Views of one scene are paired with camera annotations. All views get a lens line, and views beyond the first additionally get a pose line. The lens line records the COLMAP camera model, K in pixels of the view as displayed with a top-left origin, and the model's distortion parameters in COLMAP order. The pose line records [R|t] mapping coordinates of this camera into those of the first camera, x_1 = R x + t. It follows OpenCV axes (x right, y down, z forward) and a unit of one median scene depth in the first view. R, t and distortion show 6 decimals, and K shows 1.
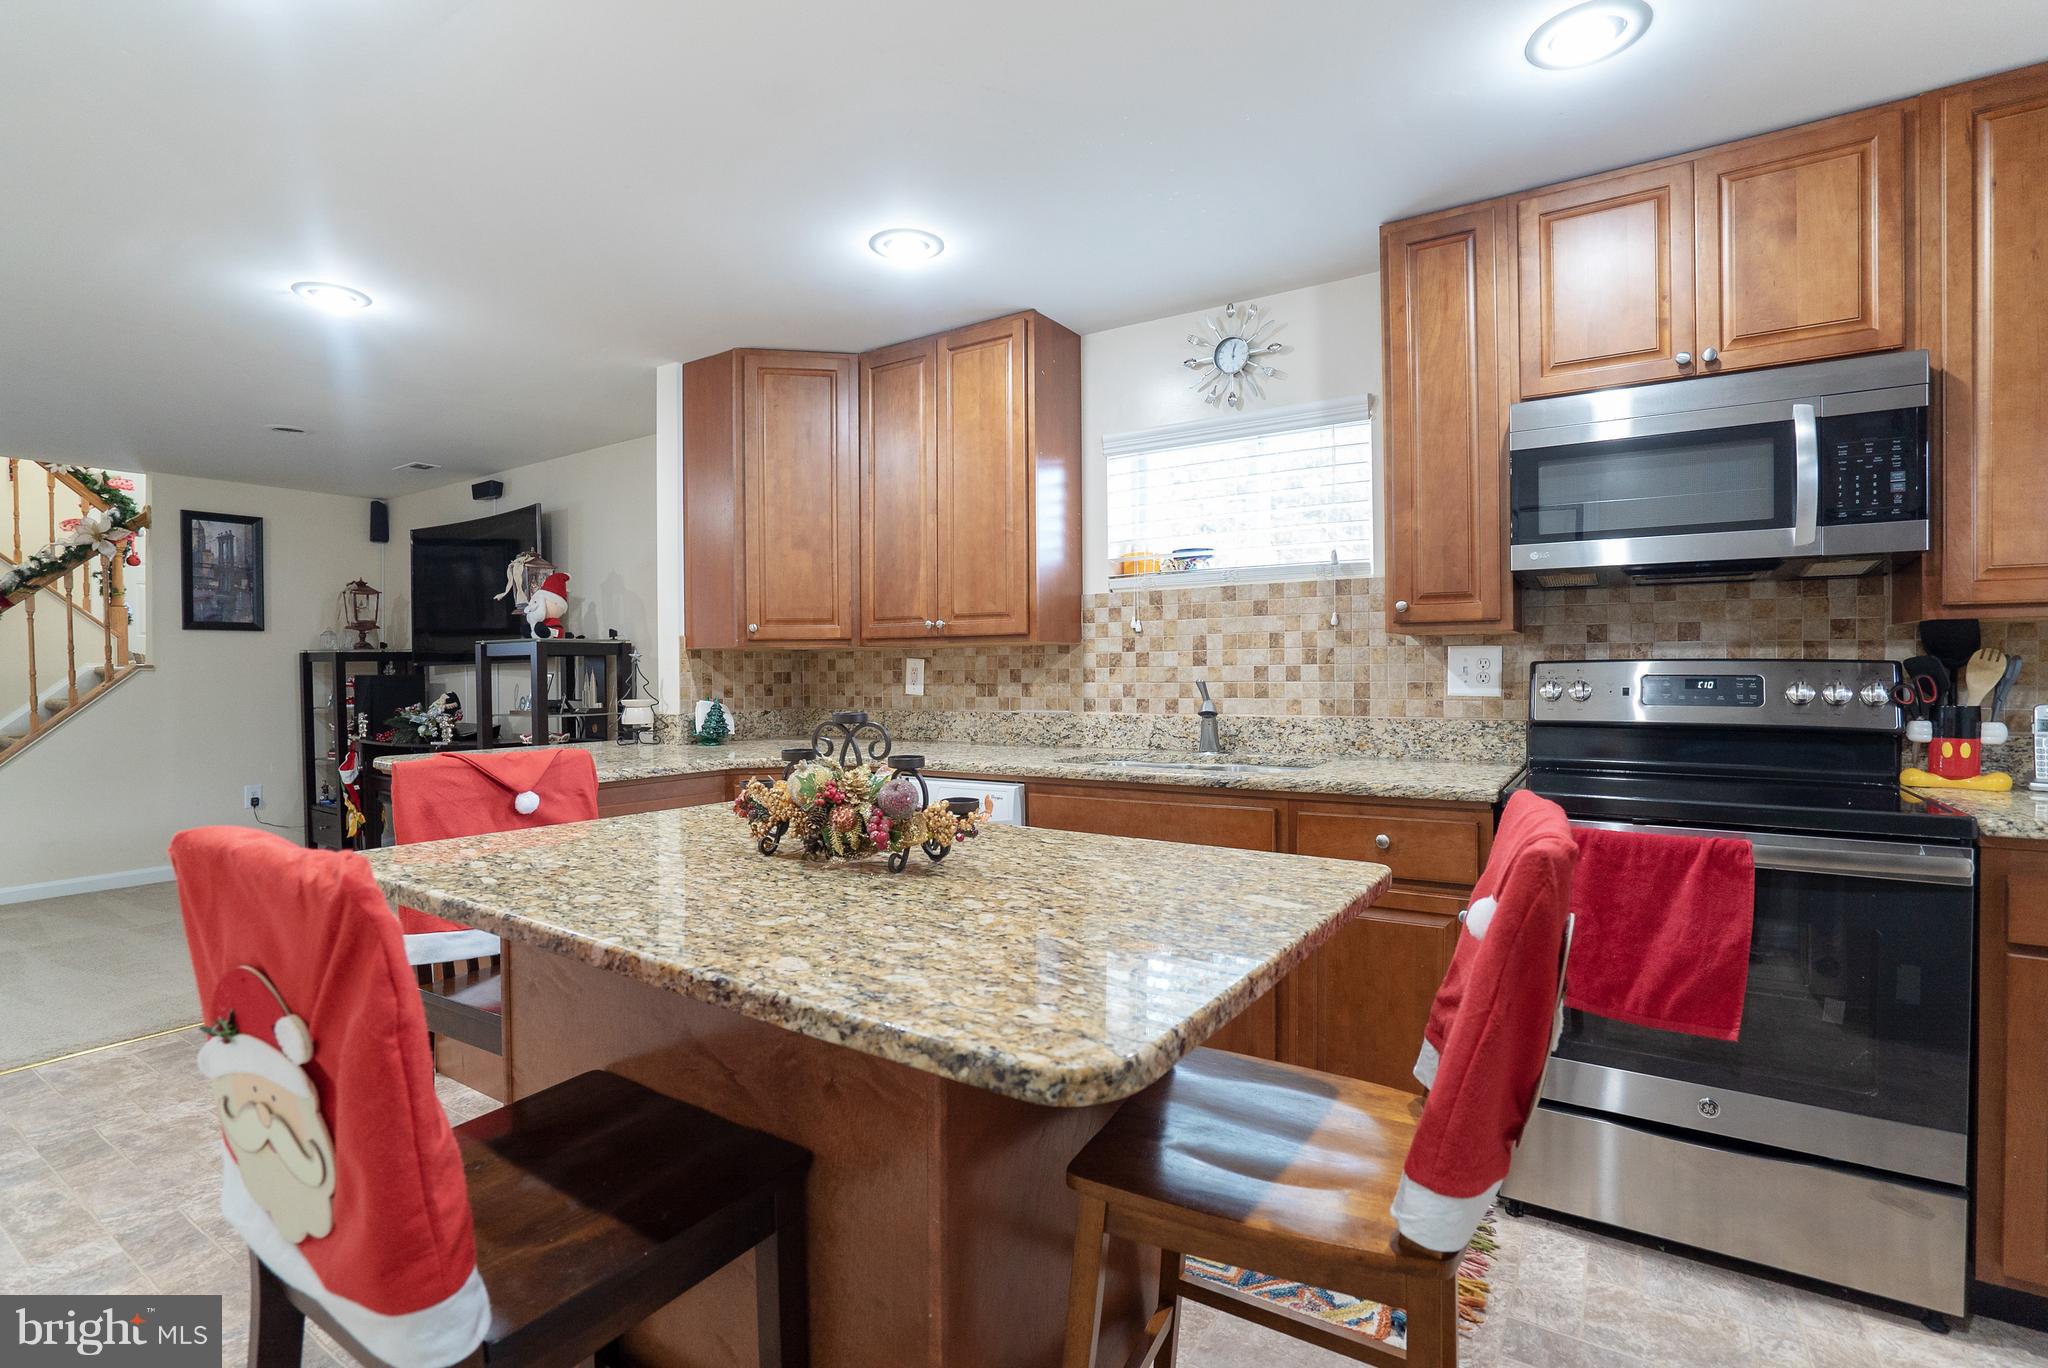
lens RADIAL K [[903.2, 0, 1080.3], [0, 903.2, 666.8], [0, 0, 1]] dist [-0.059594, 0.000629]
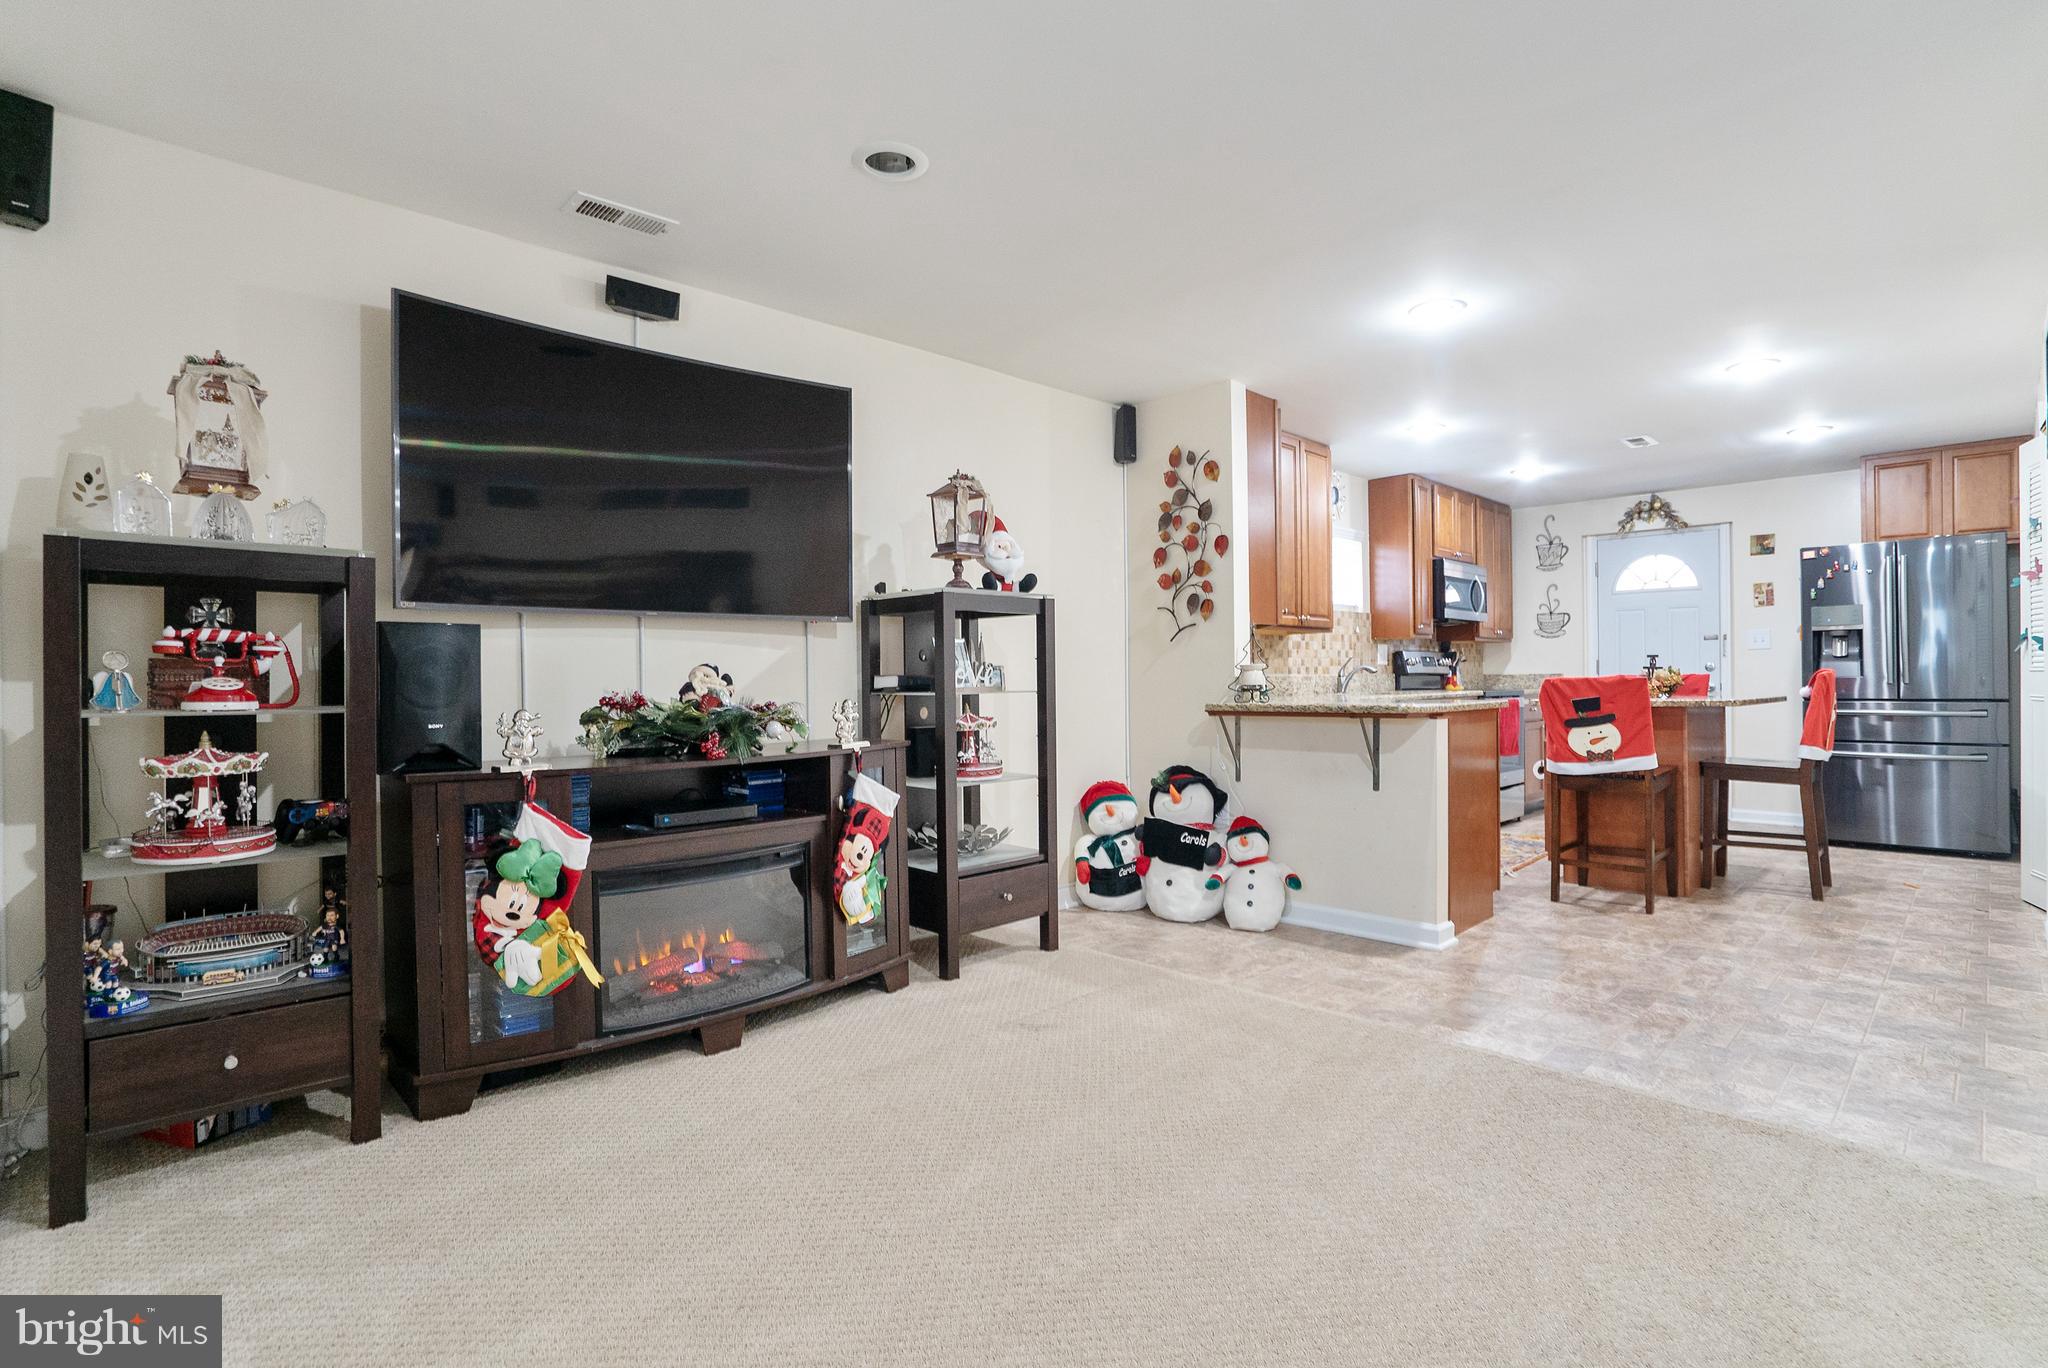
lens RADIAL K [[983.7, 0, 1017.6], [0, 983.7, 683.6], [0, 0, 1]] dist [-0.076751, 0.030493]
pose [[0.274326, -0.002321, 0.961634, -1.927076], [0.003923, 0.999991, 0.001295, 0.062358], [-0.961629, 0.003418, 0.274333, 0.980563]]
